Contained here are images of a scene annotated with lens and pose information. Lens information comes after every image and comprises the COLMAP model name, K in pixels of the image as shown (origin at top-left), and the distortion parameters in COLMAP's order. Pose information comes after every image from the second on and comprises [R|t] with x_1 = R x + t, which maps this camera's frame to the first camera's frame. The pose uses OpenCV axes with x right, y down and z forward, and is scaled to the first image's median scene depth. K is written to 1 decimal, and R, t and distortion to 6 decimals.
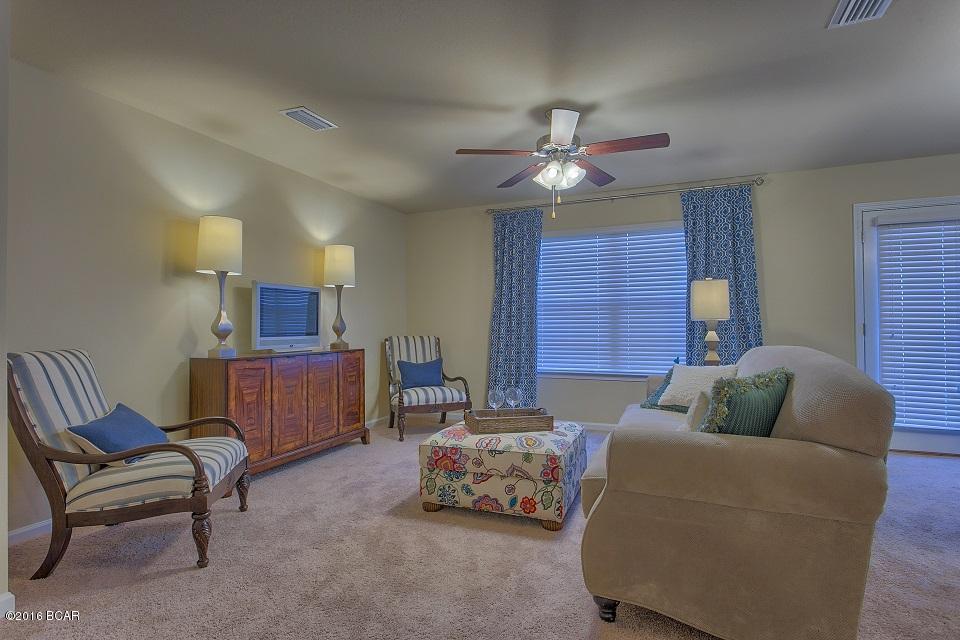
lens RADIAL K [[479.3, 0, 480.0], [0, 479.3, 320.0], [0, 0, 1]] dist [-0.011866, 0.000294]
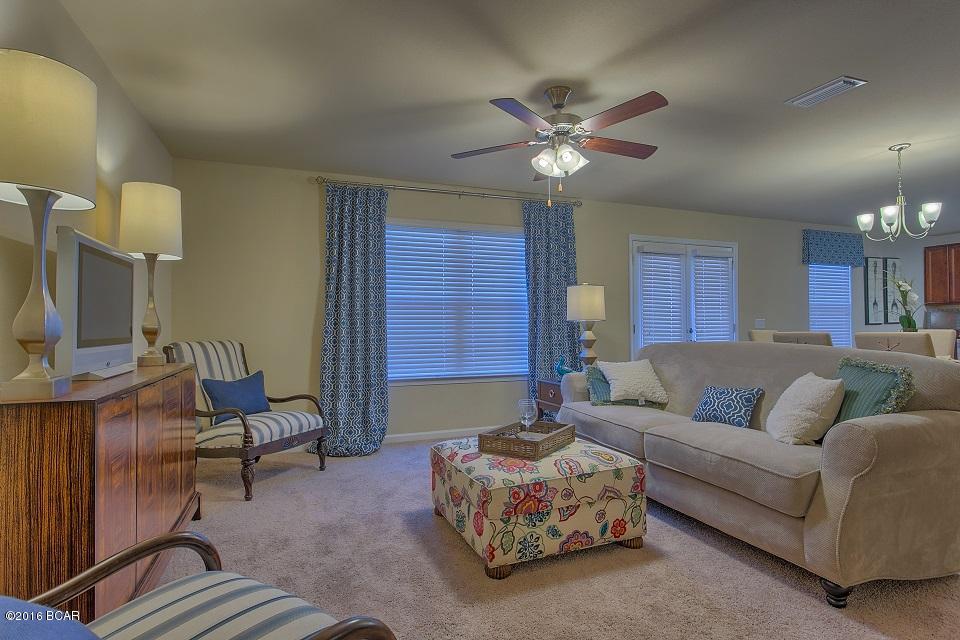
lens RADIAL K [[479.3, 0, 480.0], [0, 479.3, 320.0], [0, 0, 1]] dist [-0.011866, 0.000294]
pose [[0.723831, 0.010761, 0.689894, -0.647684], [-0.007331, 0.999942, -0.007906, 0.011834], [-0.689939, 0.000665, 0.723867, 0.501001]]
